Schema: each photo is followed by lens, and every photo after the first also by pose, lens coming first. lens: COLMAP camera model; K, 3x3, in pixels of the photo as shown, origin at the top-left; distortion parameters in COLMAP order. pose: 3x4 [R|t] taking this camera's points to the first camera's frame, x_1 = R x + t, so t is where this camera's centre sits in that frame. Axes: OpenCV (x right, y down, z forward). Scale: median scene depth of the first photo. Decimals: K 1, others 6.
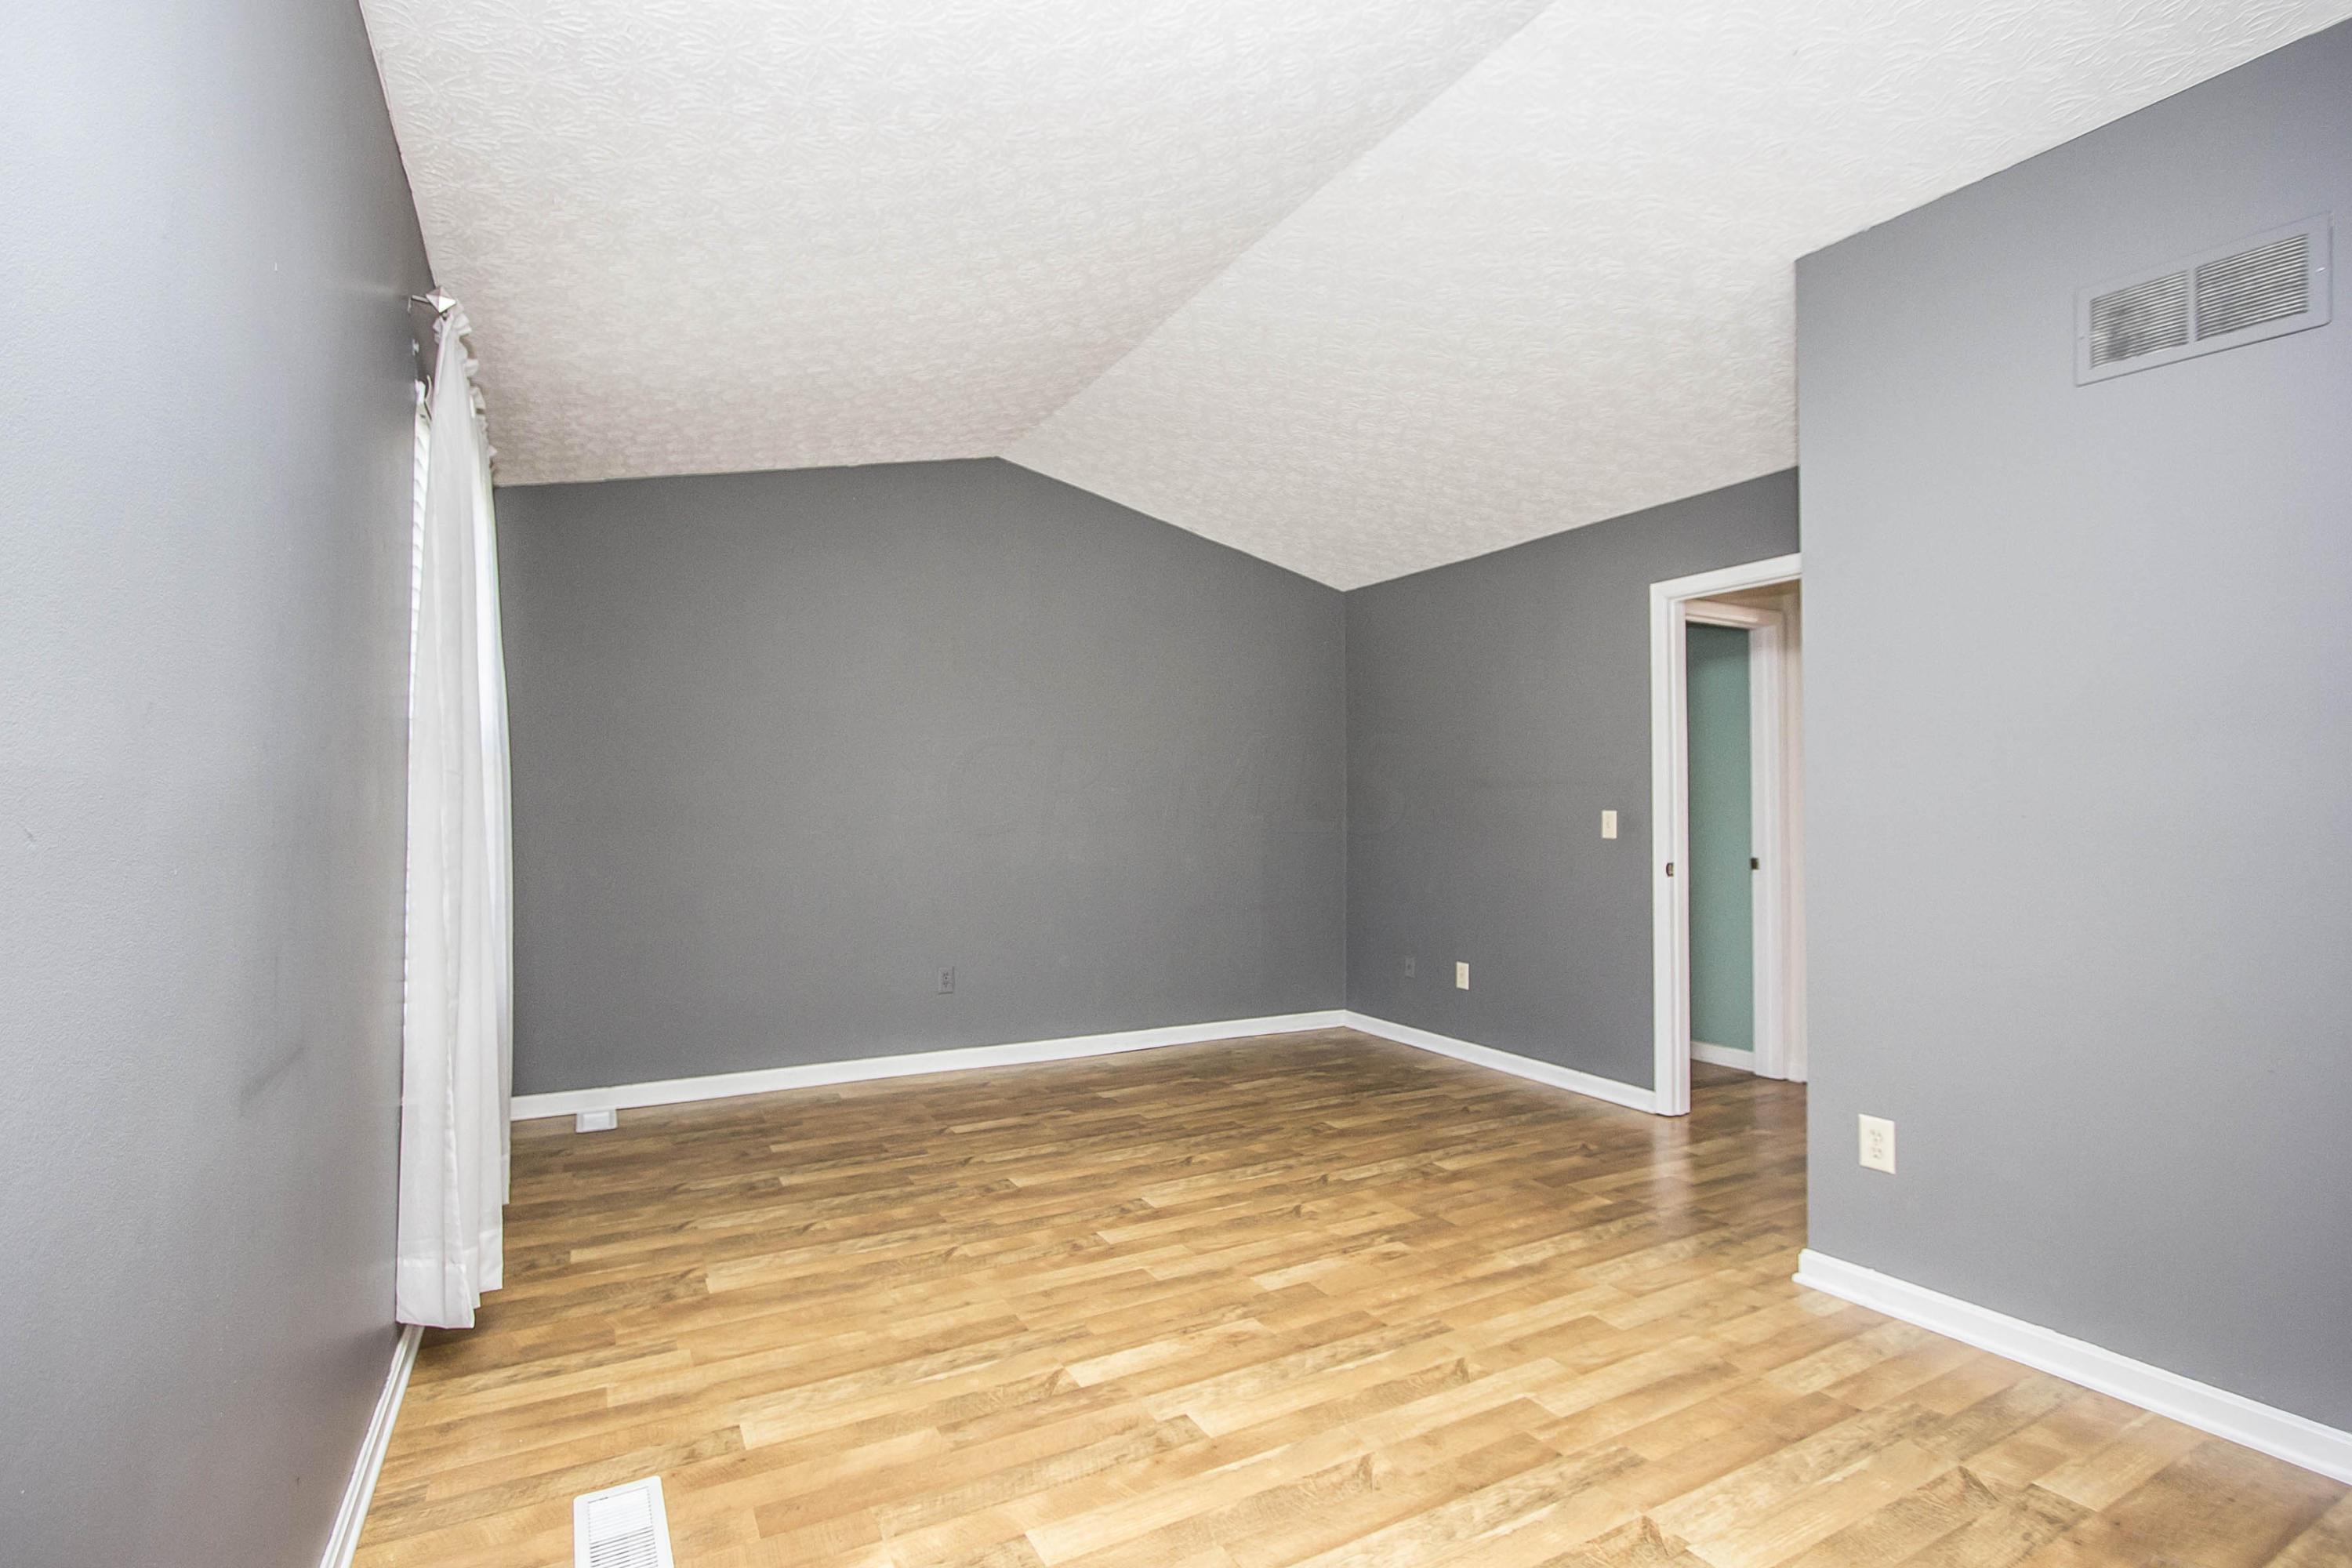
lens RADIAL K [[1095.1, 0, 1182.3], [0, 1095.1, 787.0], [0, 0, 1]] dist [-0.017370, 0.002467]
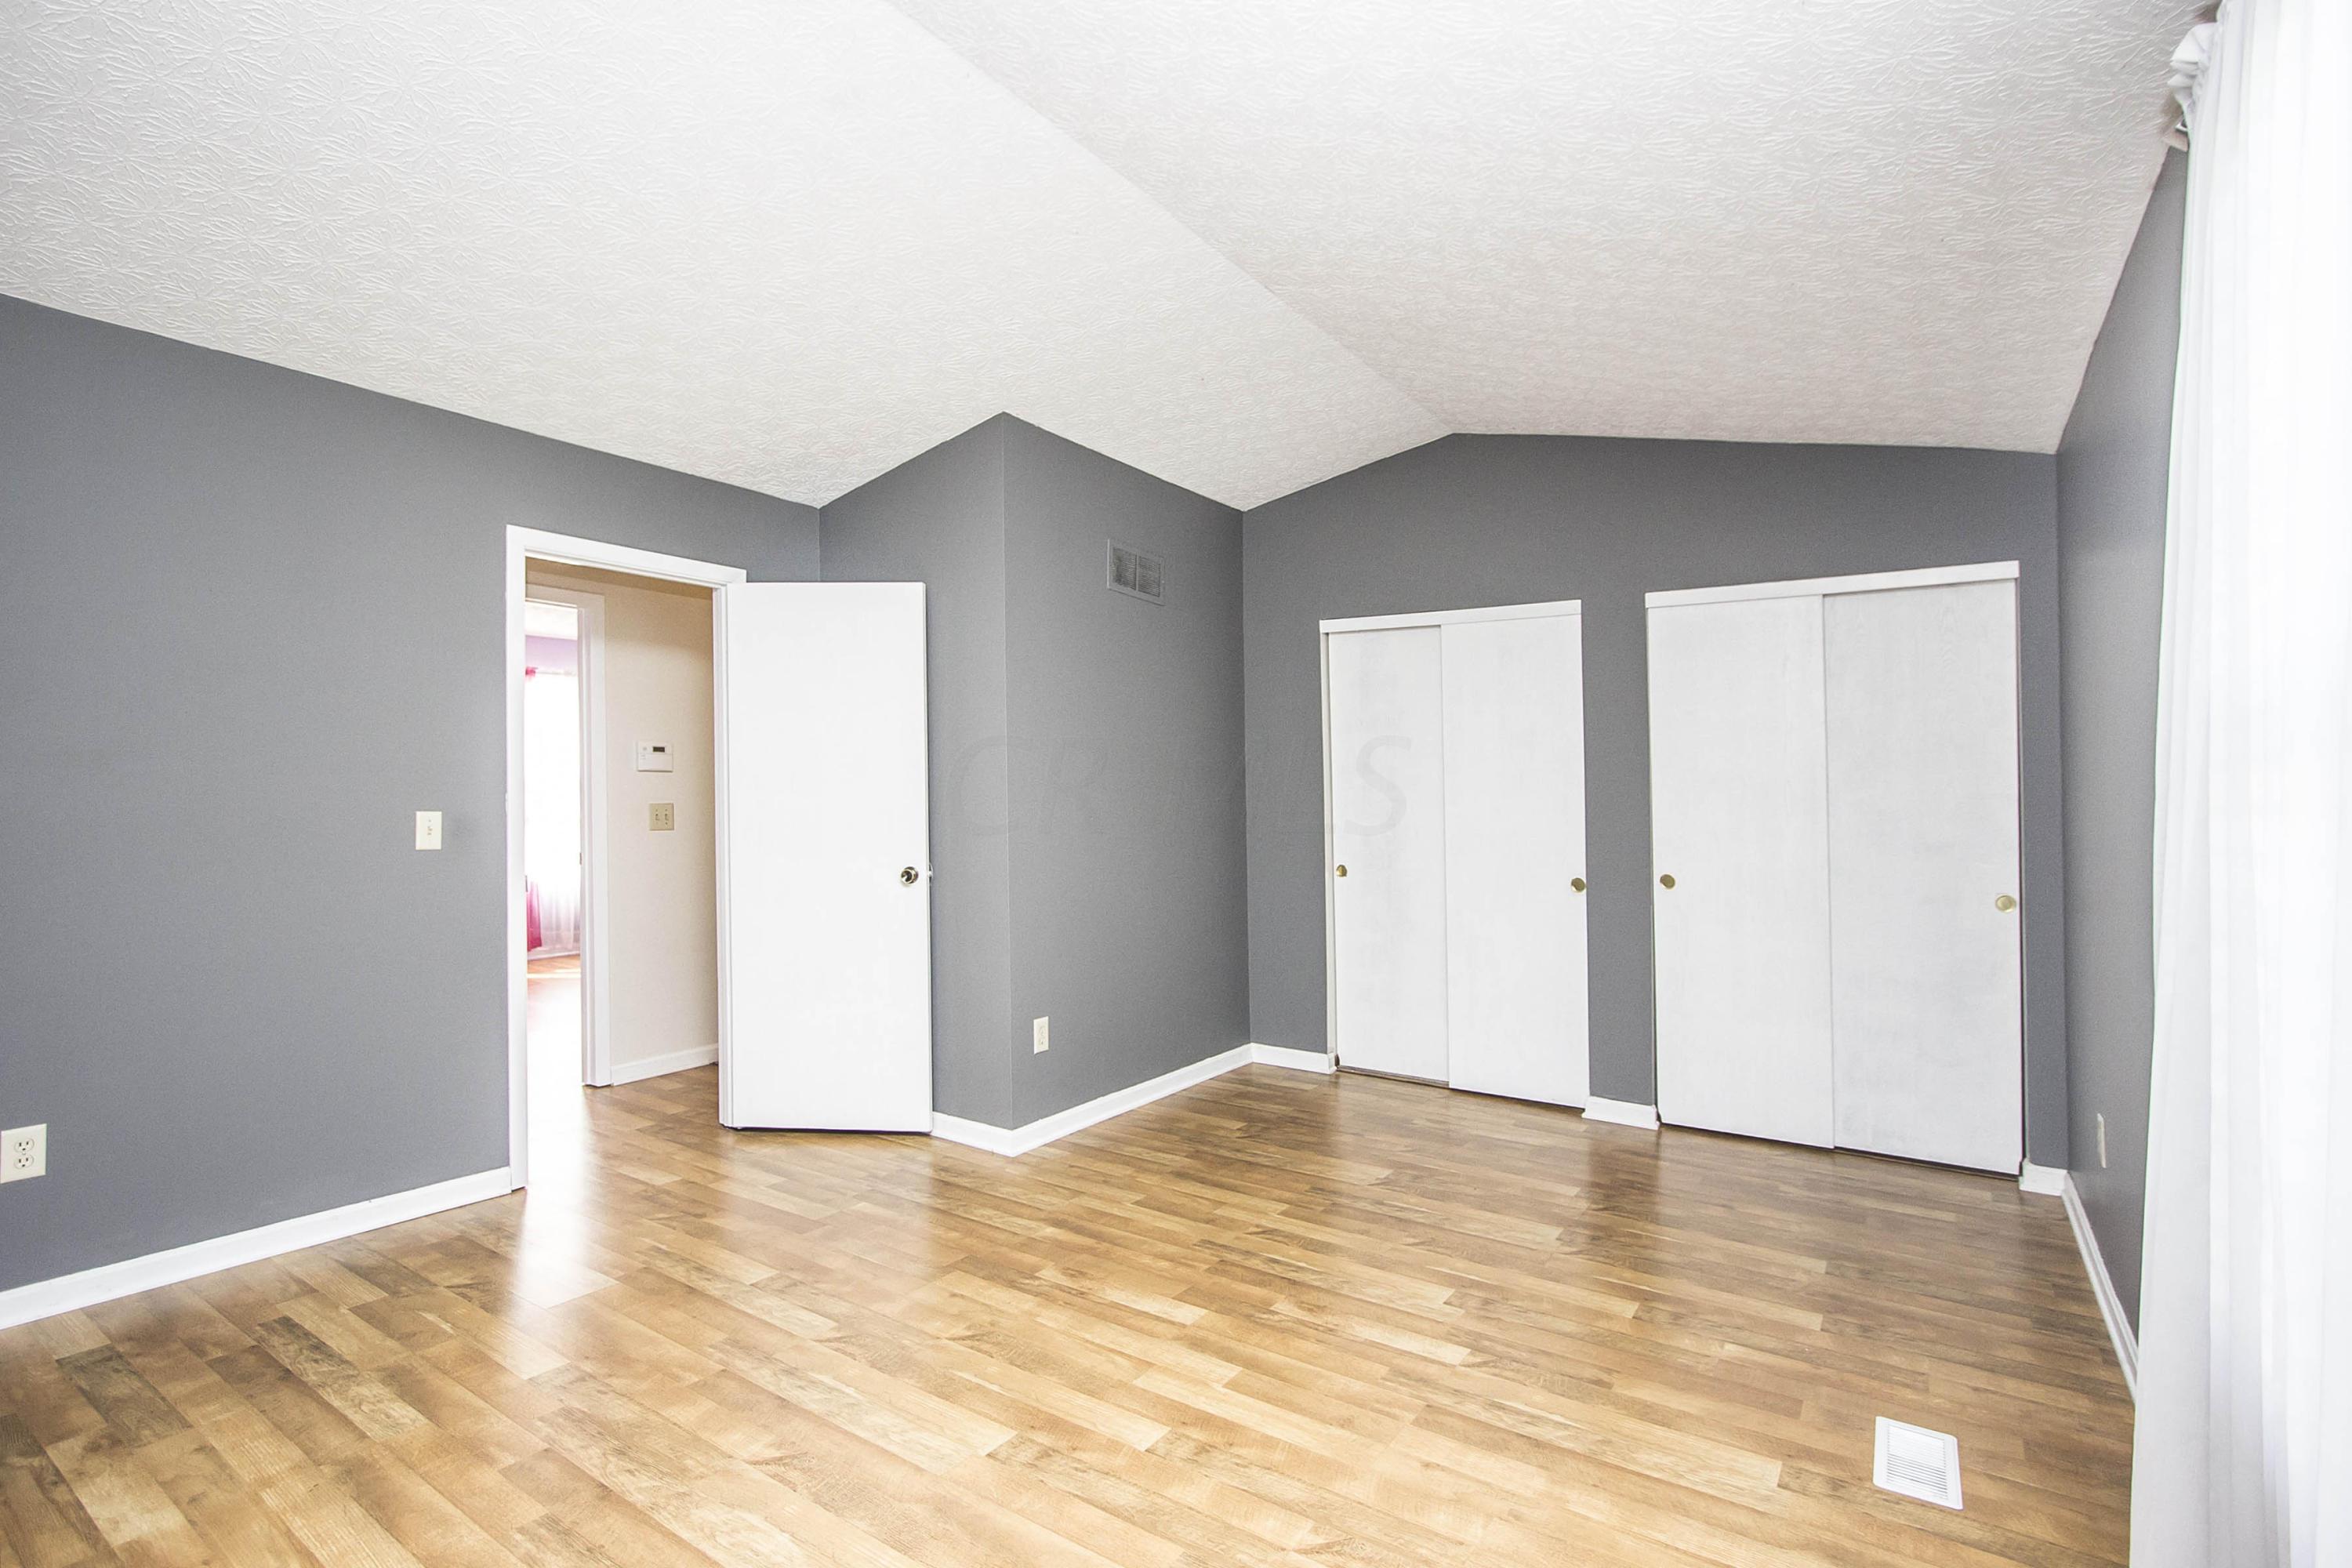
lens RADIAL K [[1095.1, 0, 1178.6], [0, 1095.1, 802.7], [0, 0, 1]] dist [-0.017370, 0.002467]
pose [[-0.444415, -0.002828, 0.895816, -0.868834], [-0.031217, 0.999437, -0.012332, 0.017187], [-0.895277, -0.033445, -0.444253, 1.624063]]
